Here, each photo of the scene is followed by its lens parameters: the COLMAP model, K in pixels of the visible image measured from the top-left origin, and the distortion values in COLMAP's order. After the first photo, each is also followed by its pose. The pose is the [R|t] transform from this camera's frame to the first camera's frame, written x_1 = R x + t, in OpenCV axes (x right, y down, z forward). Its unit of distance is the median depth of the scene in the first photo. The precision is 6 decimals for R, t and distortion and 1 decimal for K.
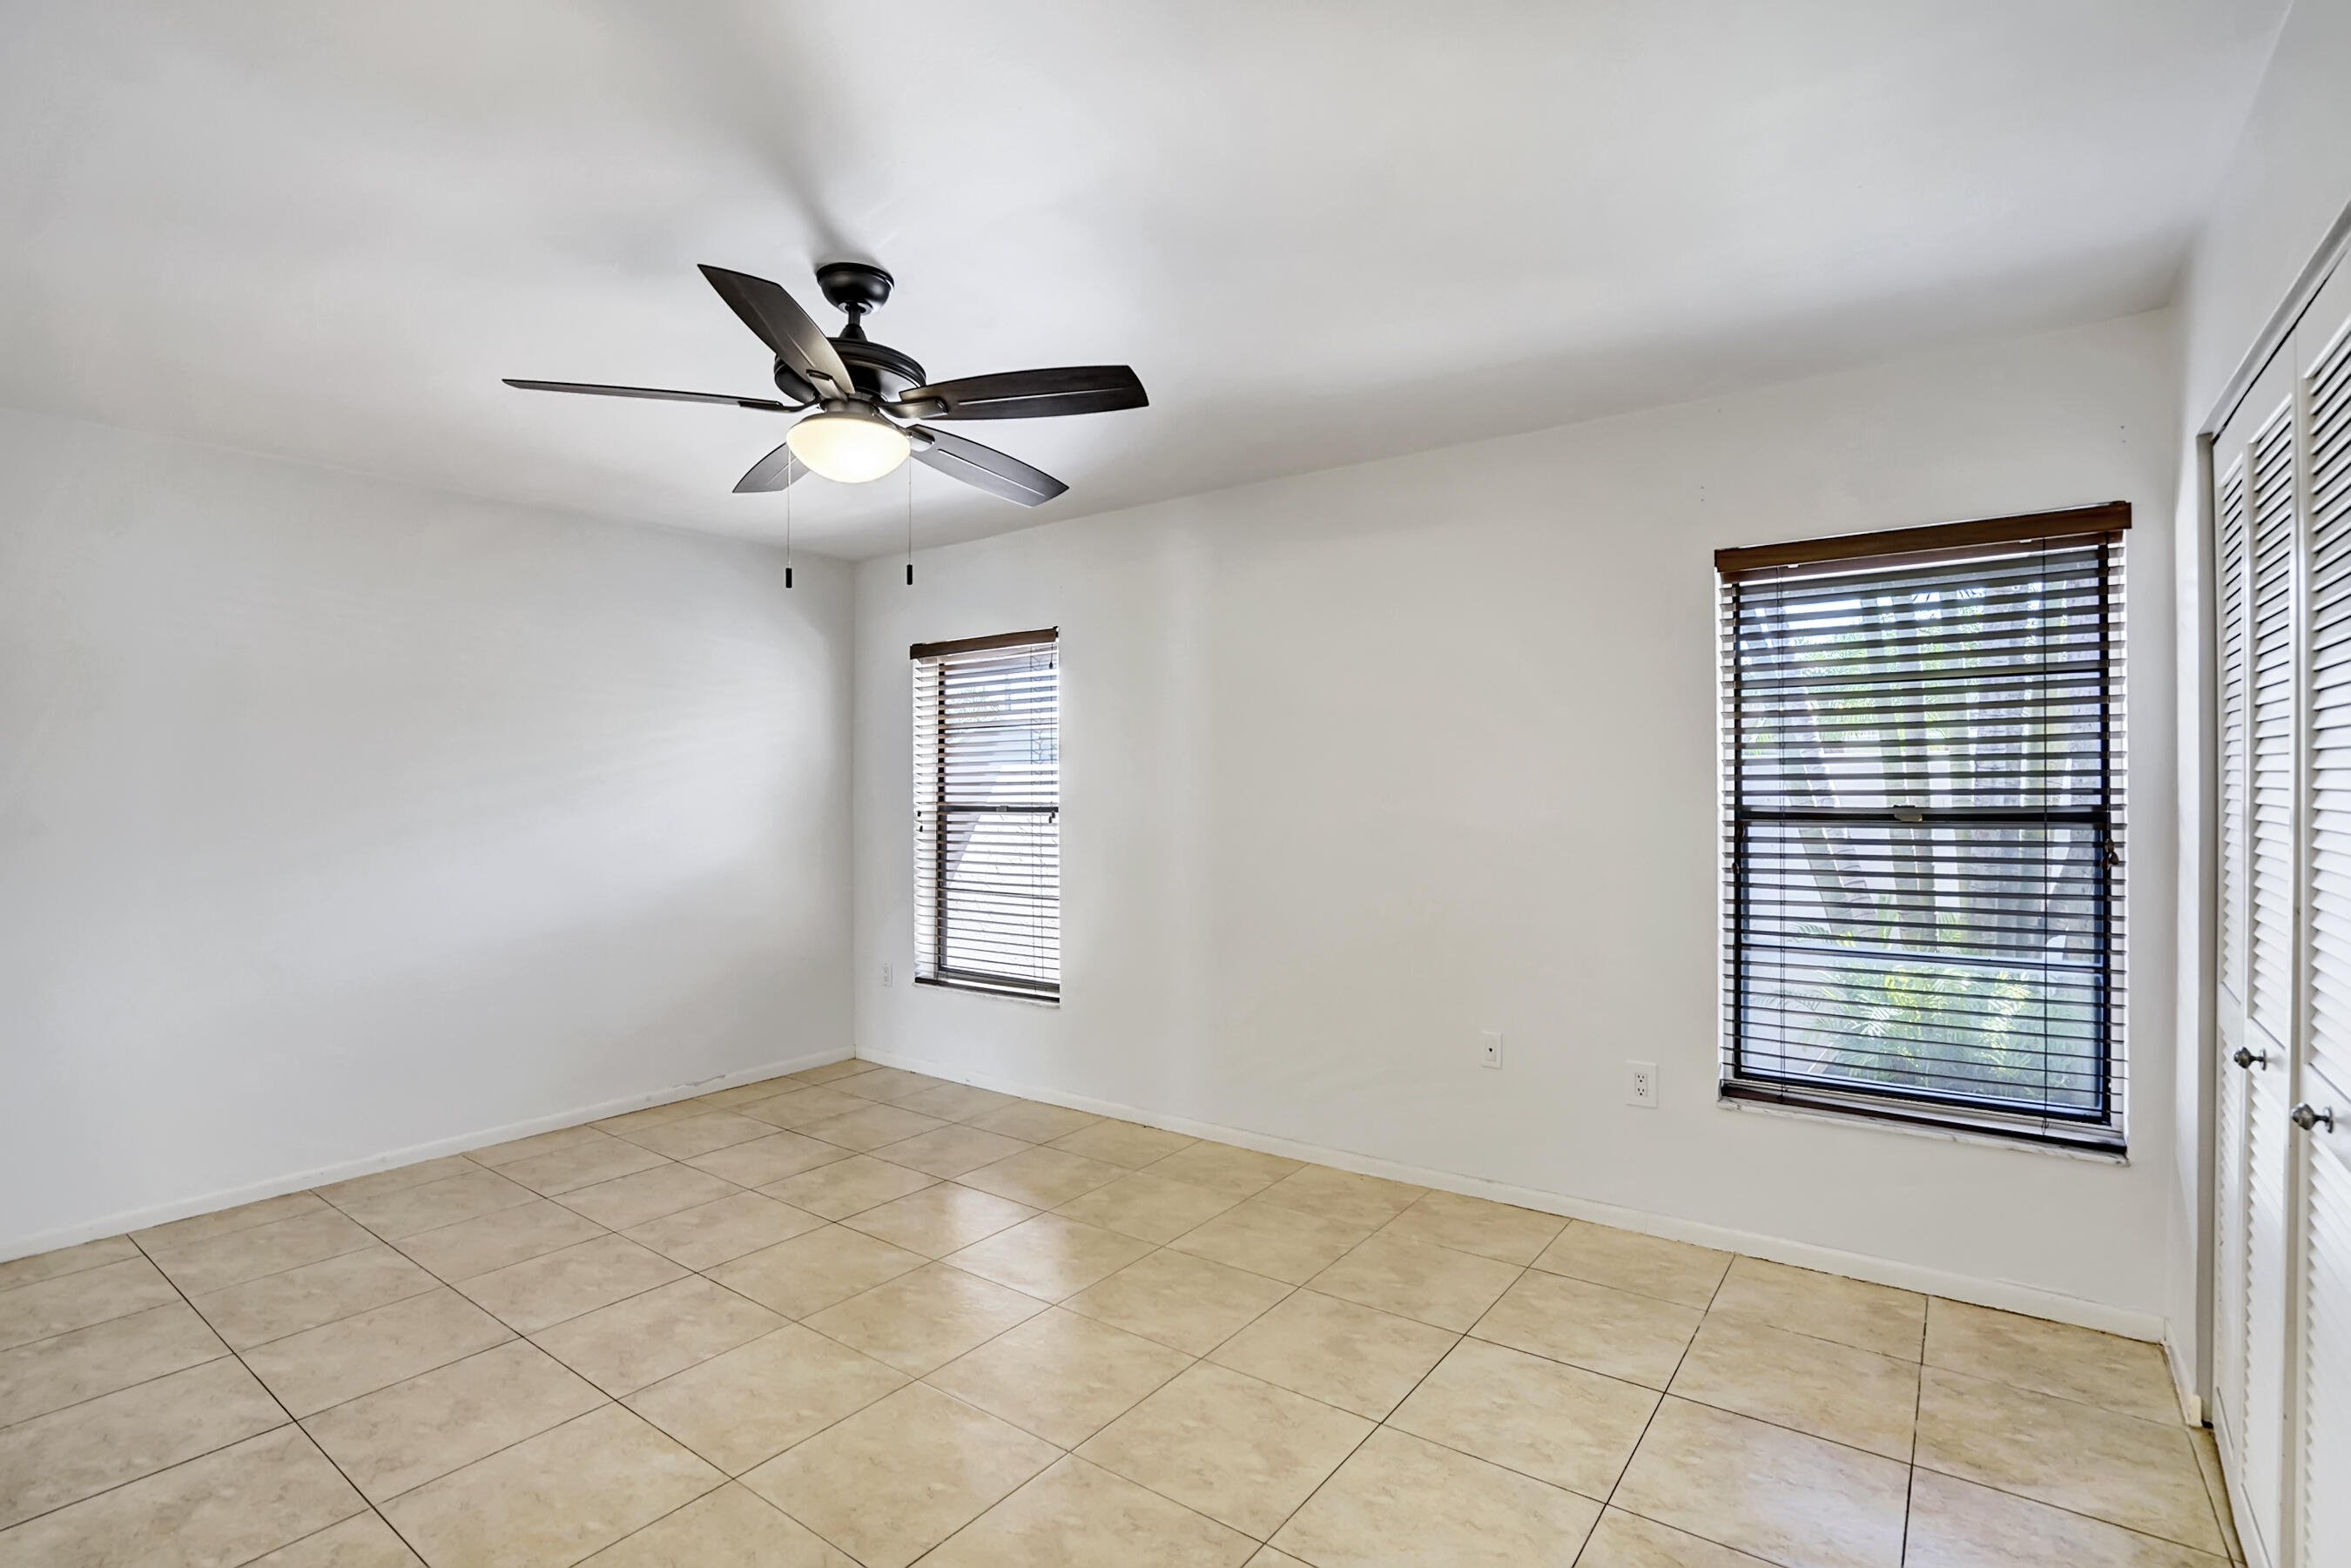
lens RADIAL K [[1103.0, 0, 1156.1], [0, 1103.0, 776.0], [0, 0, 1]] dist [-0.051551, 0.016835]
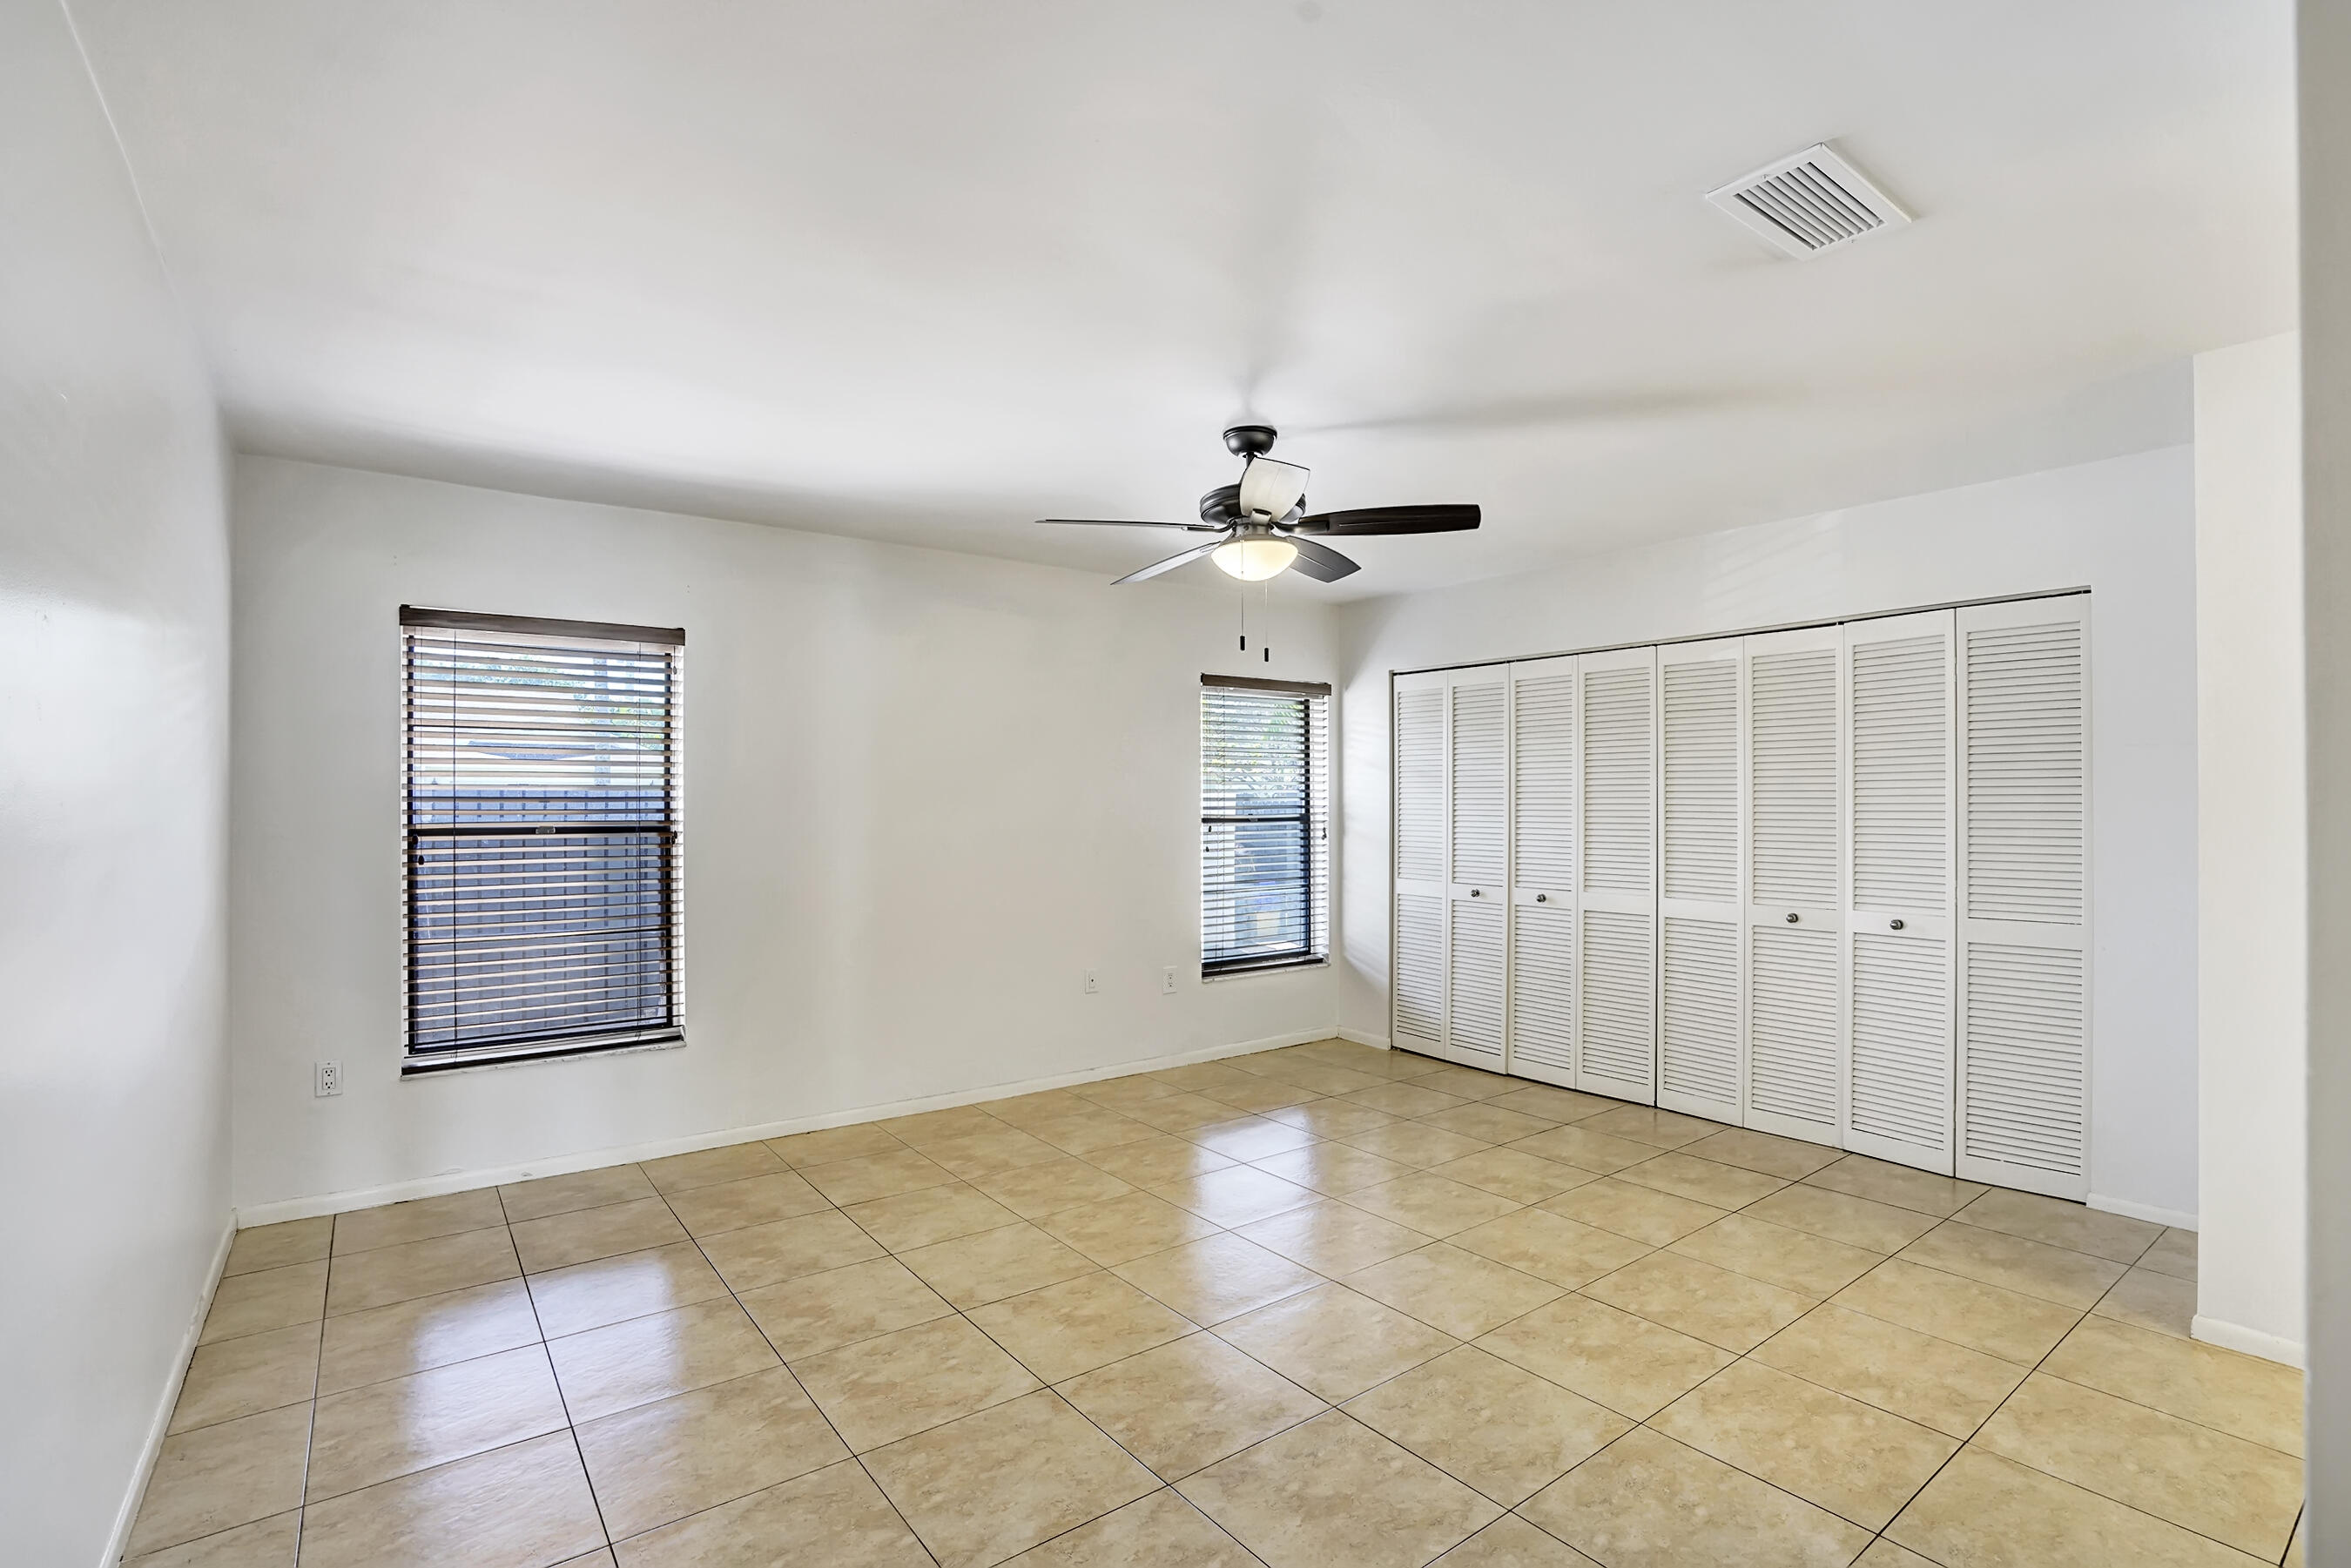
lens RADIAL K [[1103.0, 0, 1170.6], [0, 1103.0, 802.9], [0, 0, 1]] dist [-0.051551, 0.016835]
pose [[0.283038, 0.003581, 0.959102, -1.066444], [-0.009655, 0.999953, -0.000884, 0.008534], [-0.959060, -0.009010, 0.283059, 0.458772]]
